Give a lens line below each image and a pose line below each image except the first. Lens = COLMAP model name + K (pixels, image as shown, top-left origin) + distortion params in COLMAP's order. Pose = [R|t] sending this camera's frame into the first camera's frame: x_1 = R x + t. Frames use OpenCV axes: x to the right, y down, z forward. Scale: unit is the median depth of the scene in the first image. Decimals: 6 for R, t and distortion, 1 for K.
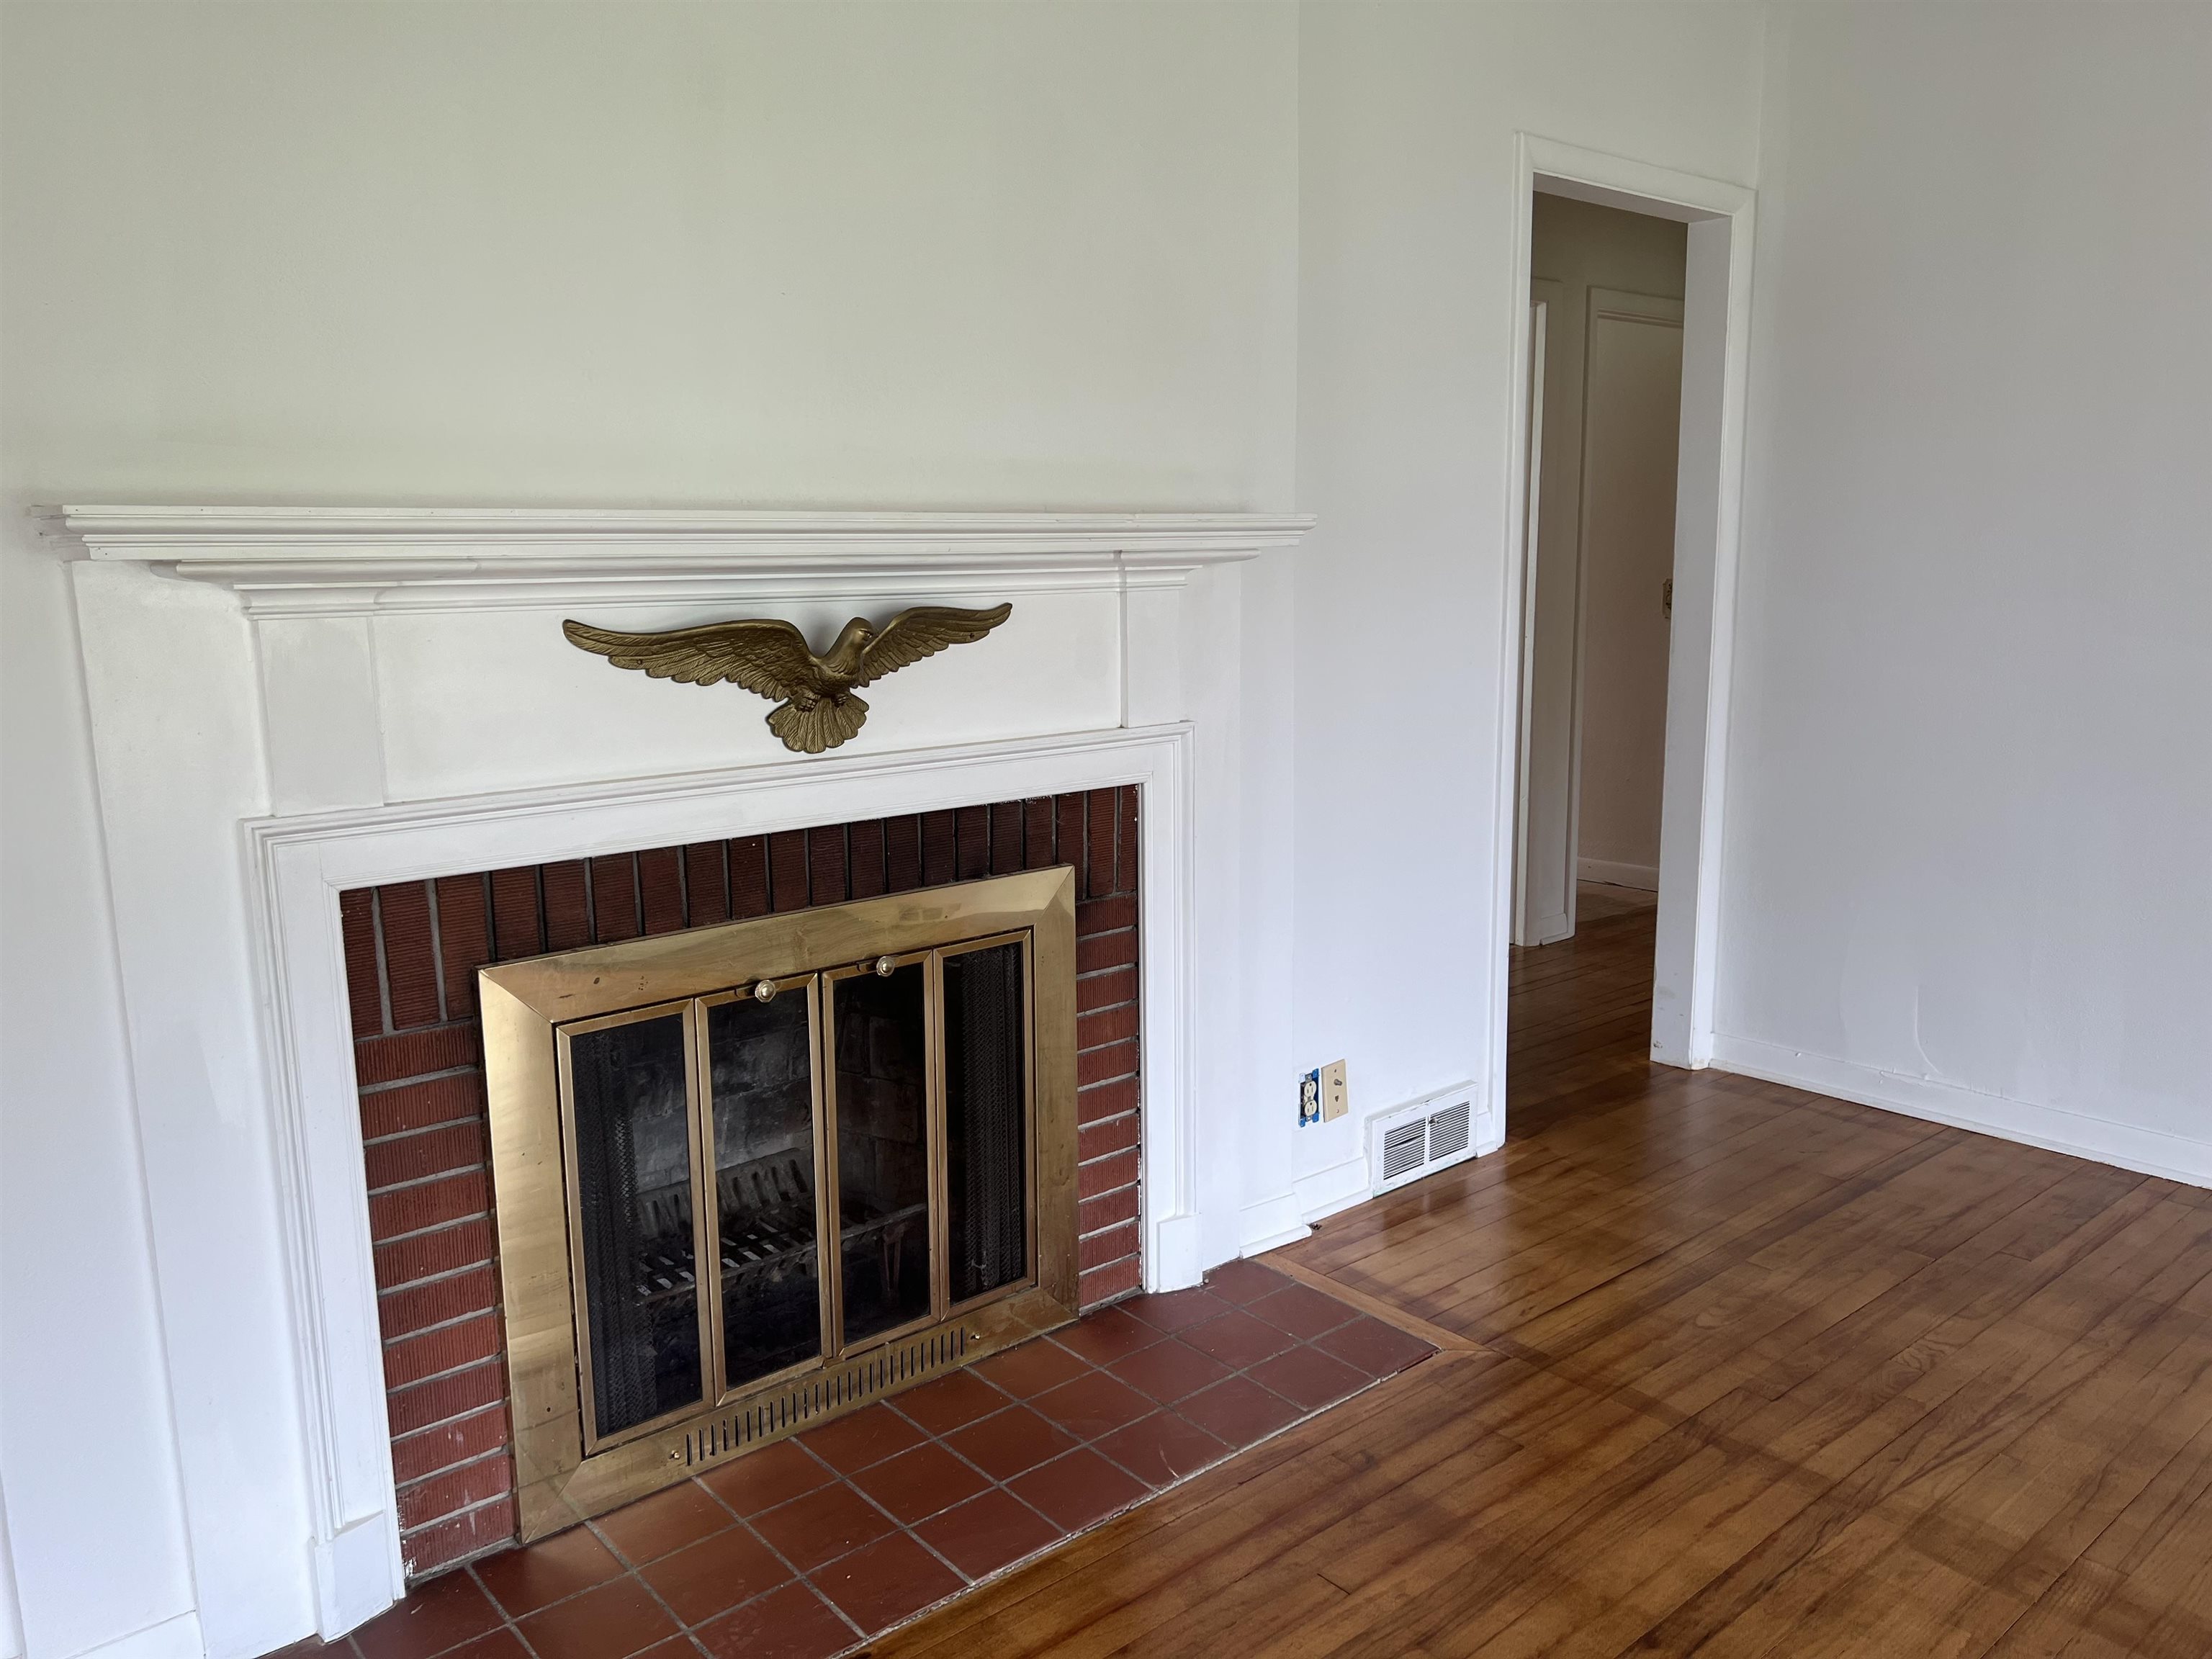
lens RADIAL K [[1661.5, 0, 1133.9], [0, 1661.5, 837.7], [0, 0, 1]] dist [0.060928, -0.058641]
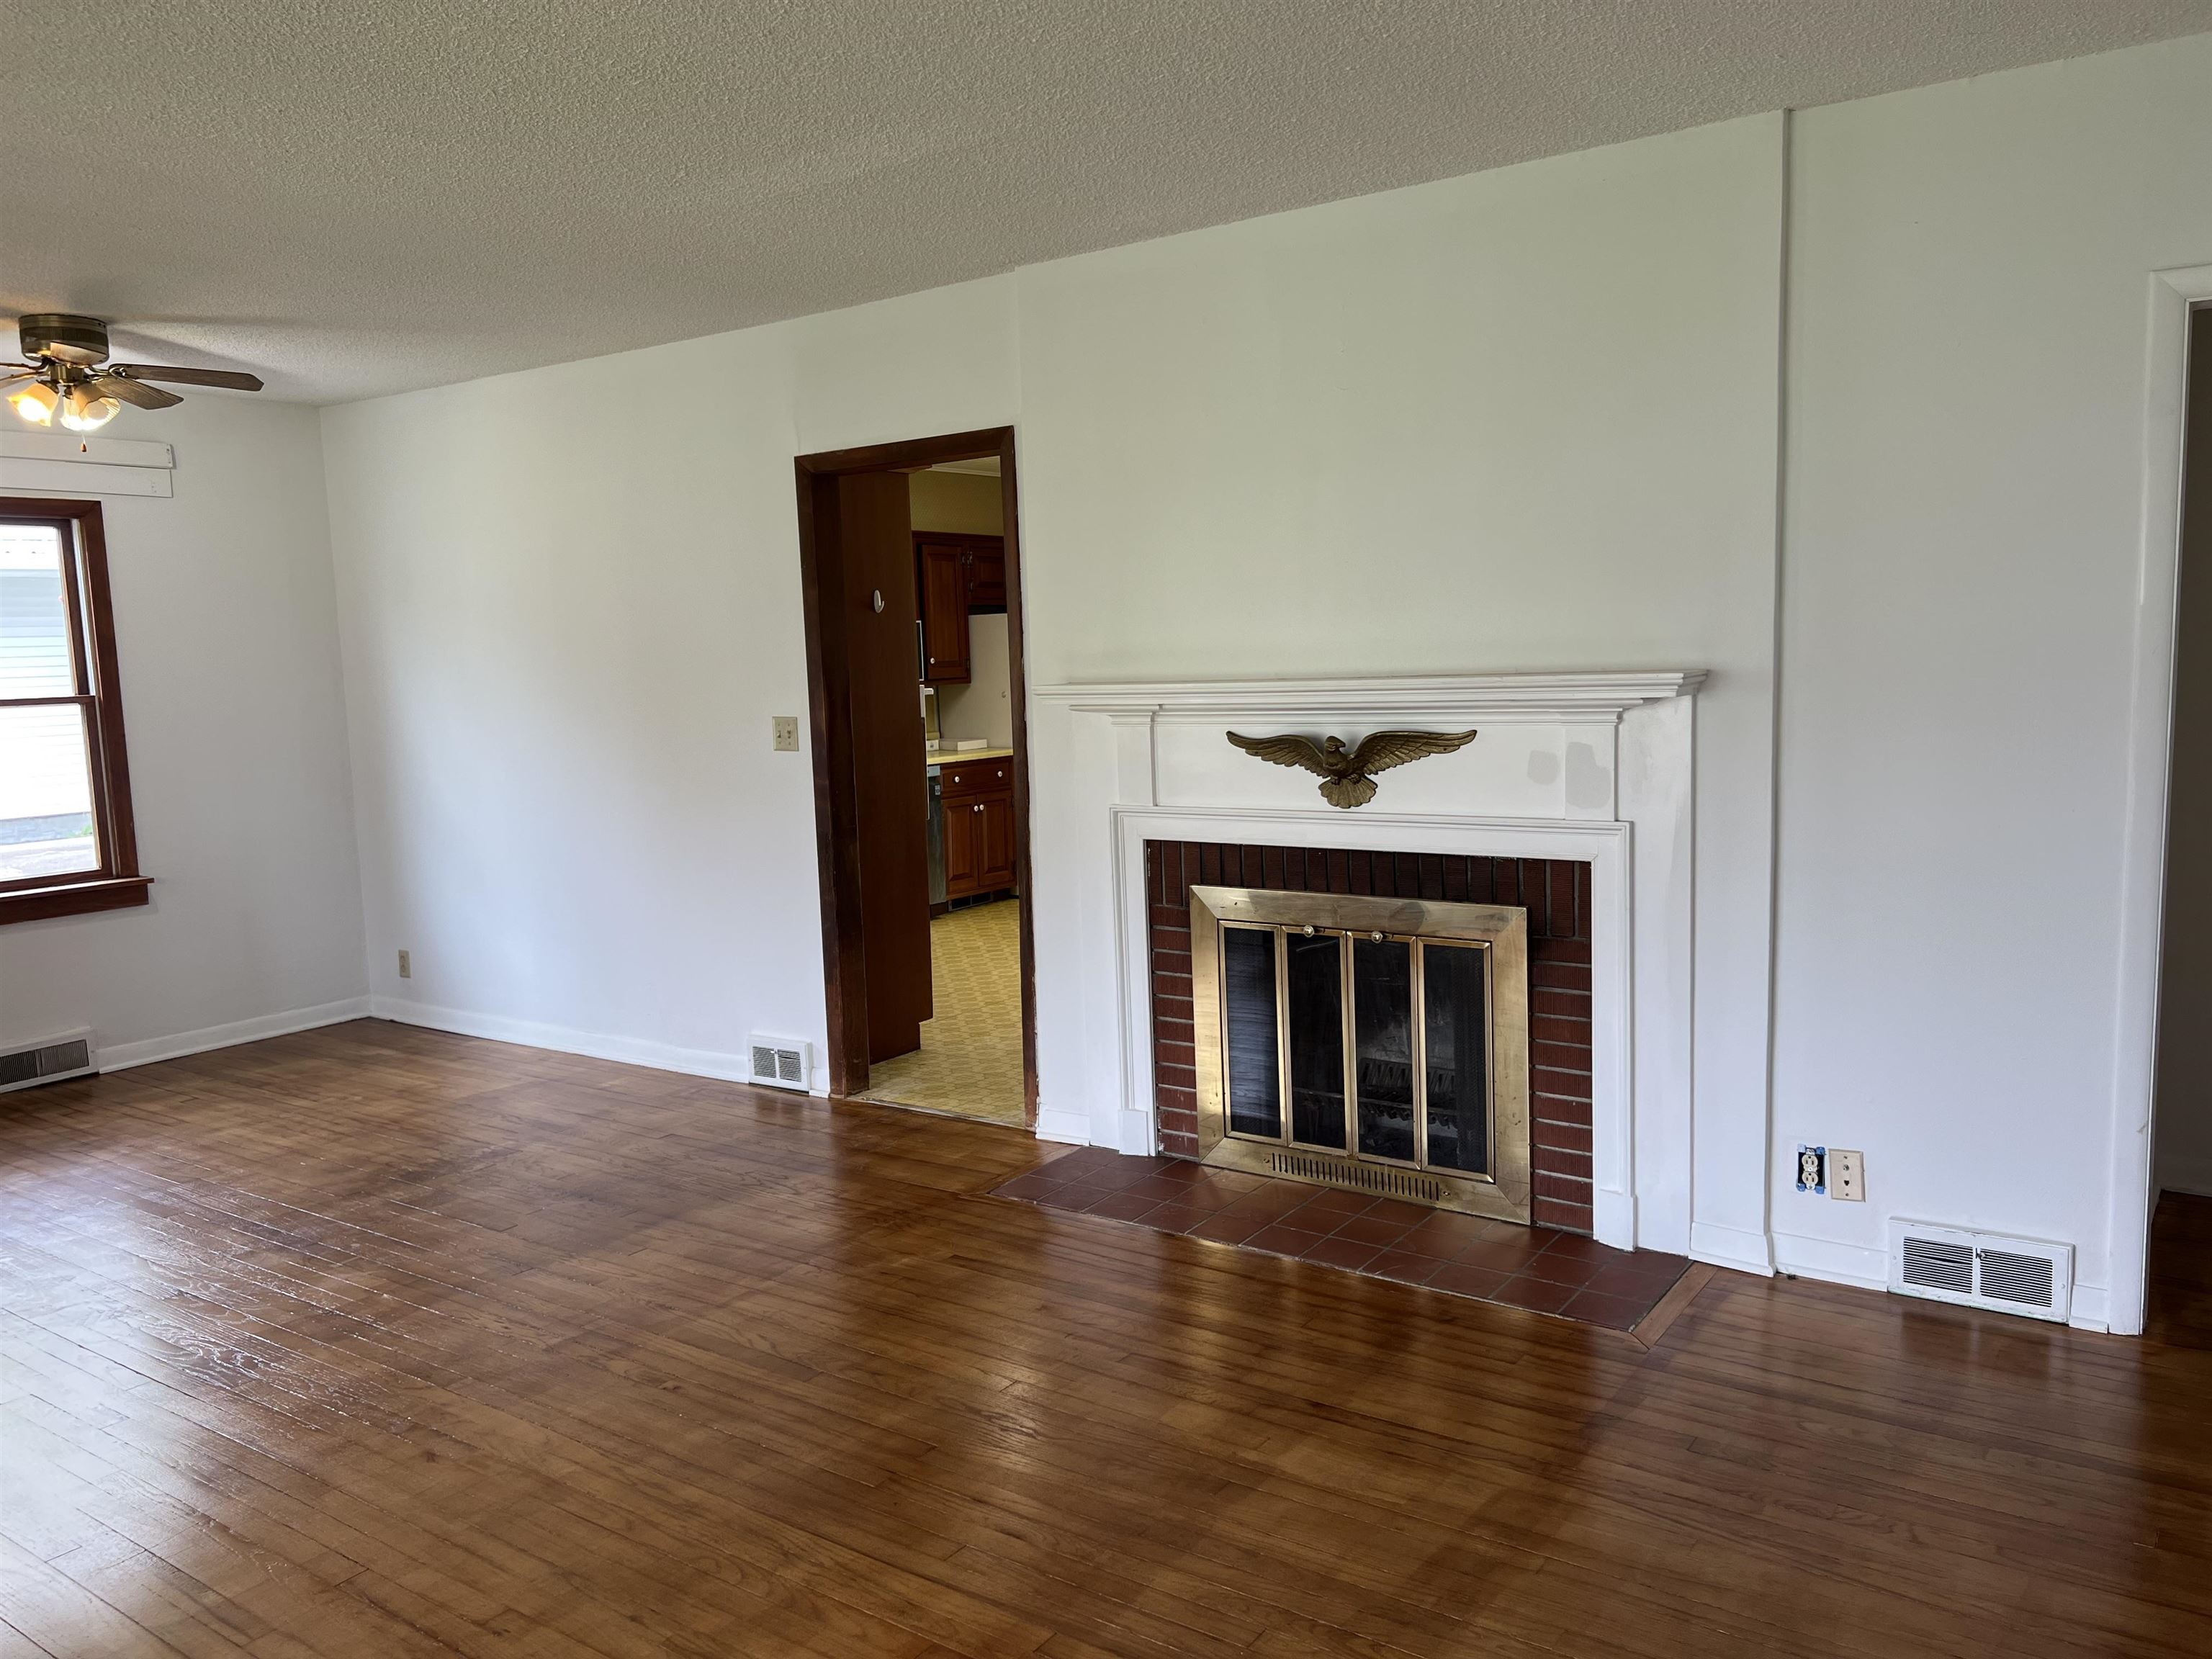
lens RADIAL K [[1657.1, 0, 1092.0], [0, 1657.1, 844.8], [0, 0, 1]] dist [0.062318, -0.061540]
pose [[0.214723, 0.115403, -0.969833, 1.485395], [-0.137553, 0.986670, 0.086952, -0.129265], [0.966940, 0.114733, 0.227735, 0.322690]]
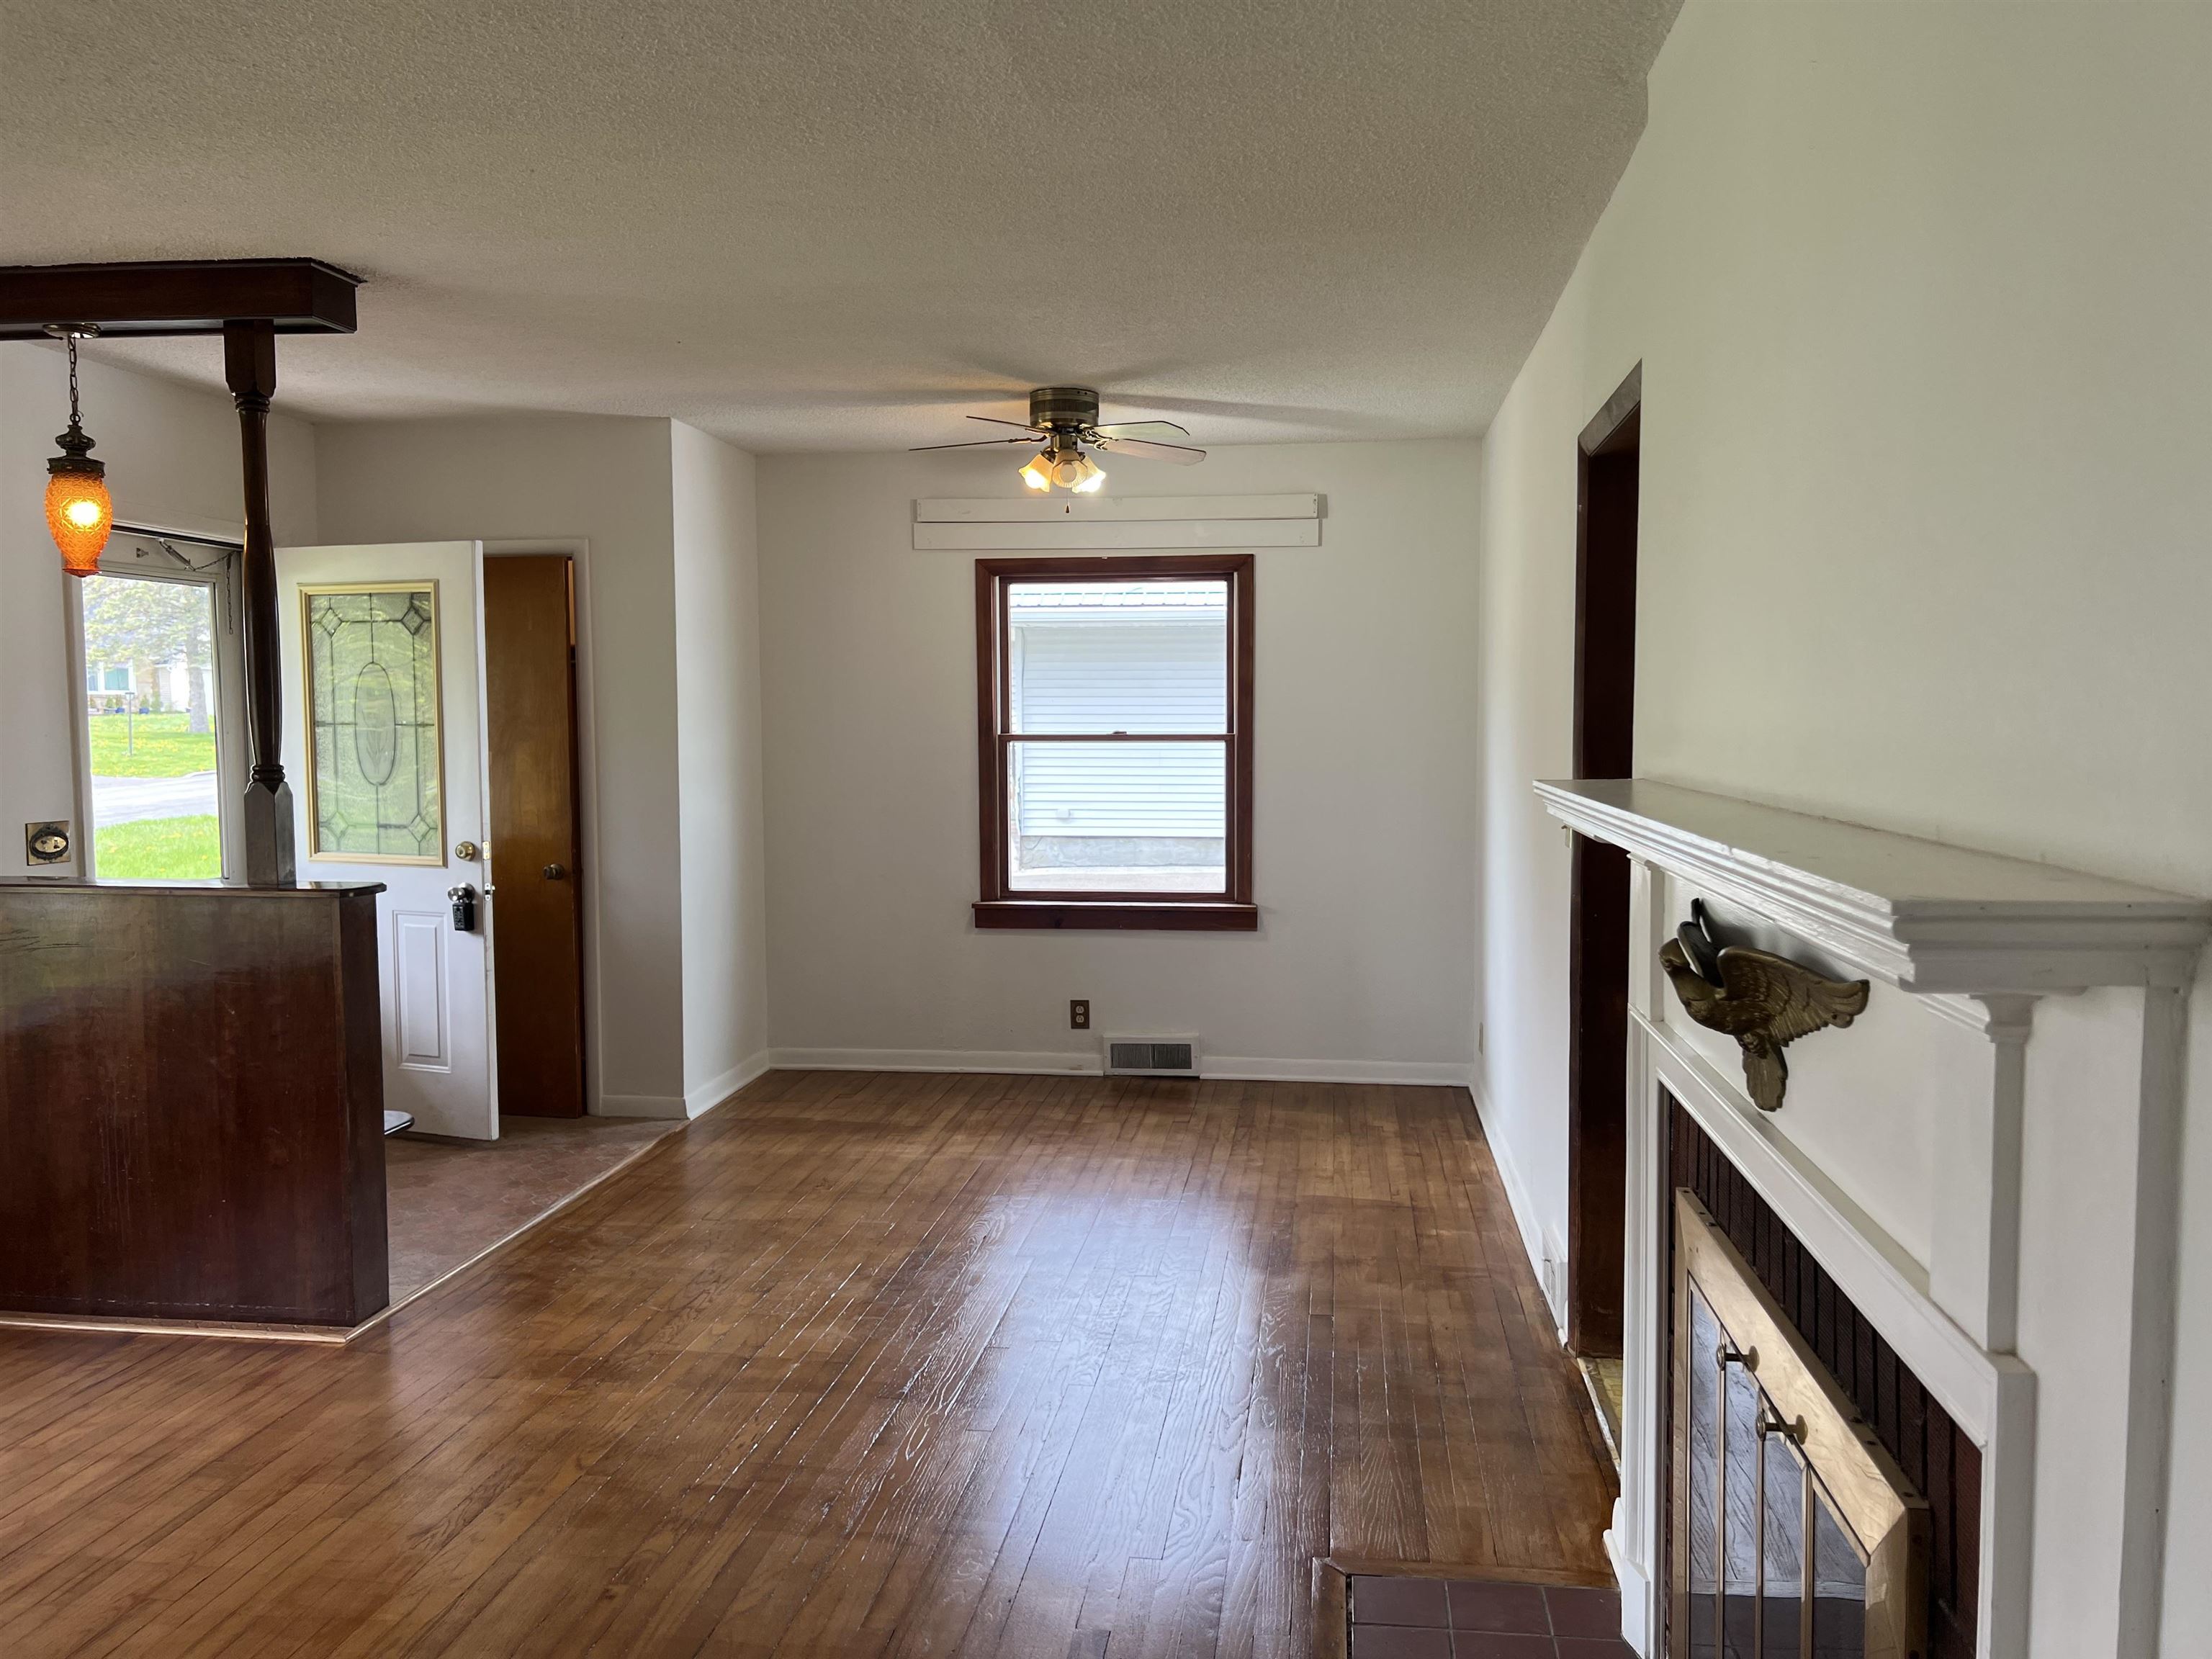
lens RADIAL K [[1641.0, 0, 1106.0], [0, 1641.0, 829.5], [0, 0, 1]] dist [0.047907, -0.051834]
pose [[-0.749367, 0.056654, -0.659727, 0.559049], [-0.107198, 0.972810, 0.205304, -0.311795], [0.653420, 0.224569, -0.722918, 1.321644]]
